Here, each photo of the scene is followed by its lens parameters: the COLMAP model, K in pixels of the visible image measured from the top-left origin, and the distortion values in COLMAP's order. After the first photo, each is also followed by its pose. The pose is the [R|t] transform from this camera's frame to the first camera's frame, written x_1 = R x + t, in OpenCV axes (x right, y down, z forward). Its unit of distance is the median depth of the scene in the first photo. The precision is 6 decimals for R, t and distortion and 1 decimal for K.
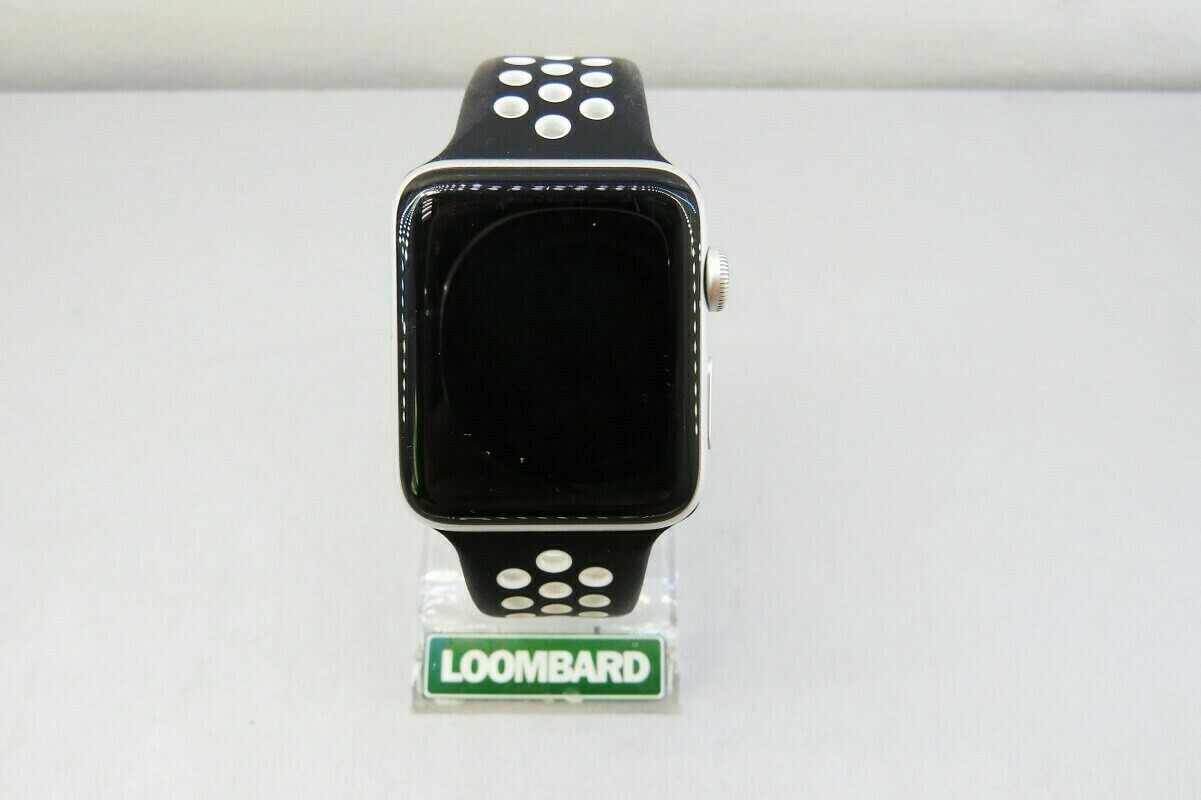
lens RADIAL K [[849.8, 0, 600.5], [0, 849.8, 400.0], [0, 0, 1]] dist [0.003680, 0.000070]
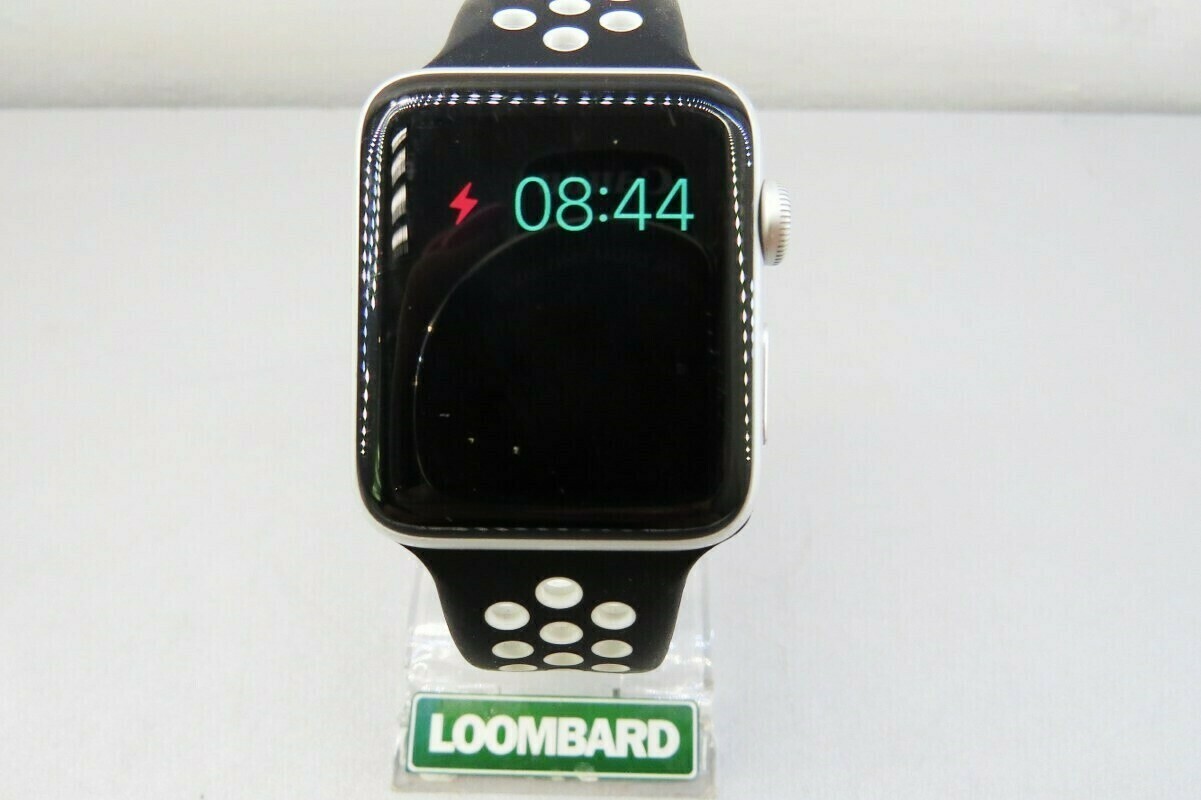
lens RADIAL K [[880.4, 0, 602.8], [0, 880.4, 395.8], [0, 0, 1]] dist [-0.005763, -0.000595]
pose [[0.999619, 0.009720, -0.025816, 0.002011], [-0.011496, 0.997511, -0.069569, 0.040589], [0.025076, 0.069839, 0.997243, 0.119857]]
